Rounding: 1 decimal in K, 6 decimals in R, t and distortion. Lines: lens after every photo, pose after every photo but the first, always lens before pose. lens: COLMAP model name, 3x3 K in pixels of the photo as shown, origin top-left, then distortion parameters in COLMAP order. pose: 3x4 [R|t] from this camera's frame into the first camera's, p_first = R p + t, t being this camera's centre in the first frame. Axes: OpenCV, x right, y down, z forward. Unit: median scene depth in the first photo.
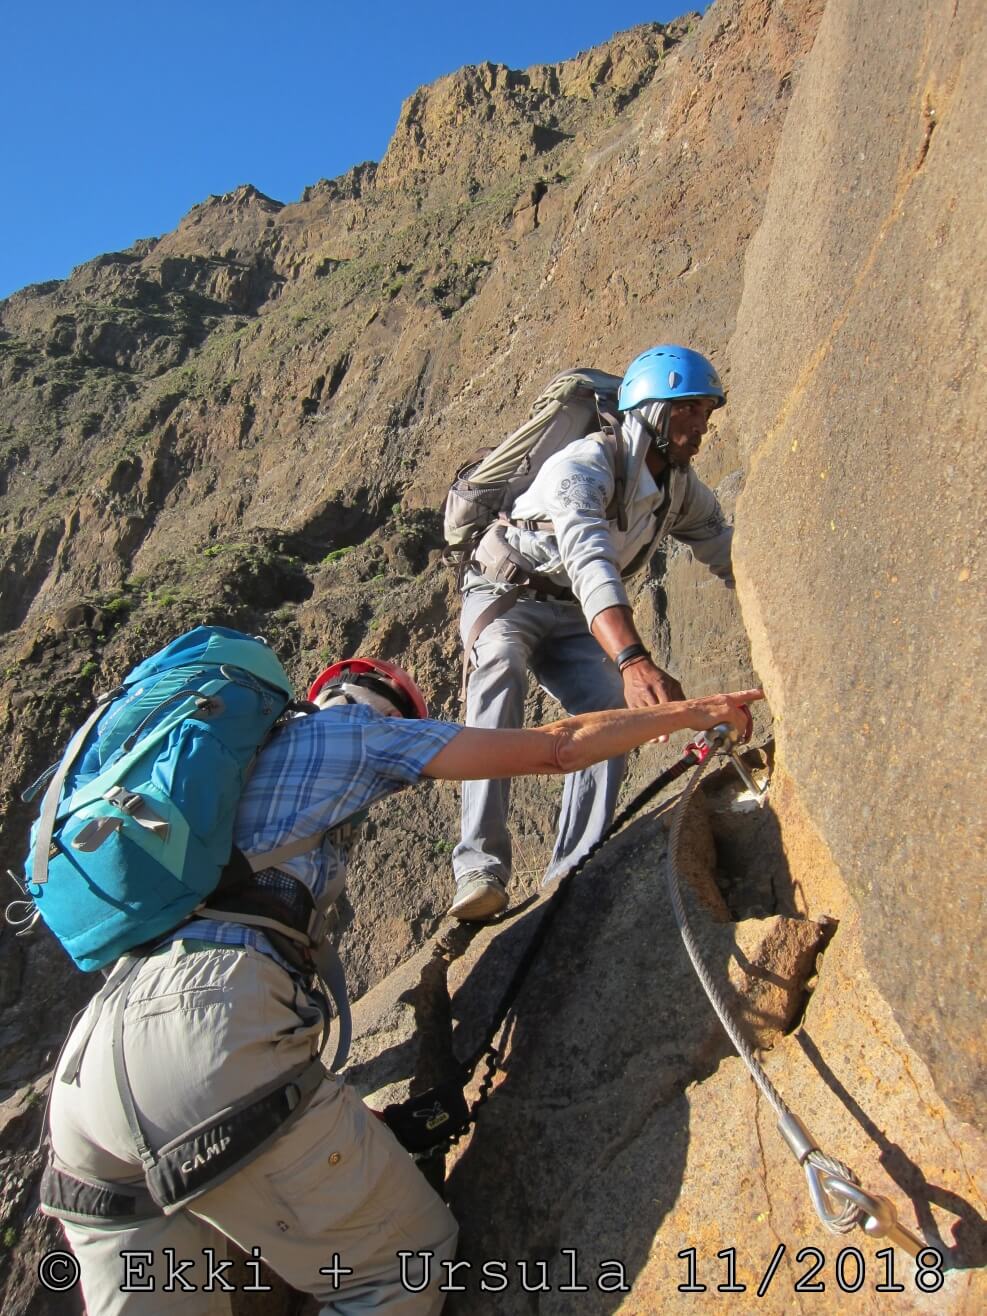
lens RADIAL K [[1155.9, 0, 493.5], [0, 1155.9, 658.0], [0, 0, 1]] dist [-0.043193, 0.006642]
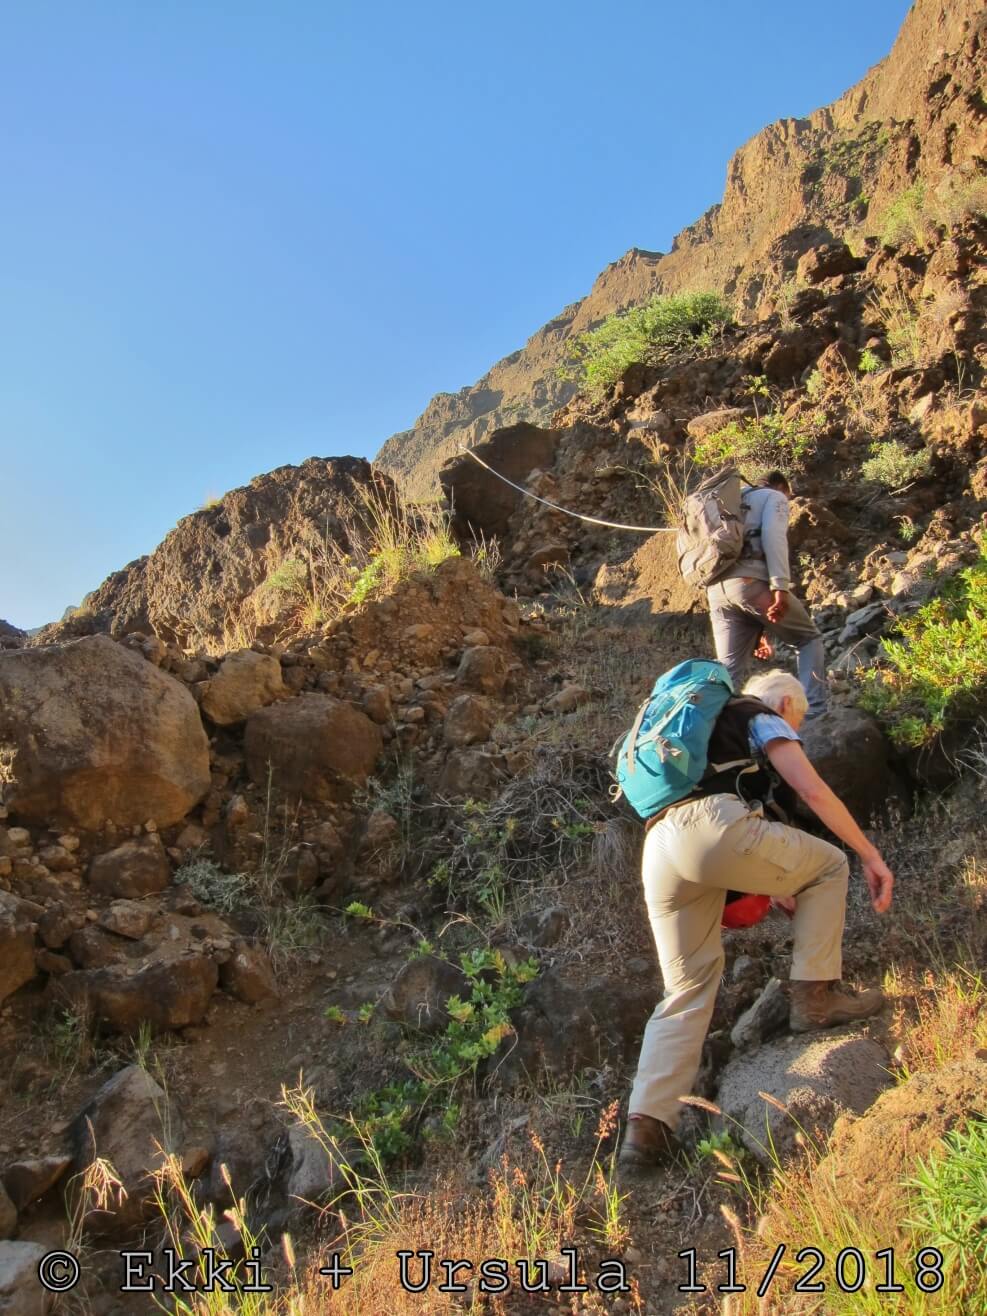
lens RADIAL K [[1216.3, 0, 493.5], [0, 1216.3, 658.0], [0, 0, 1]] dist [-0.006331, 0.000767]
pose [[0.905387, -0.172242, -0.388081, 0.140365], [0.175974, 0.984046, -0.026204, 0.101169], [0.386403, -0.044567, 0.921253, -0.527739]]
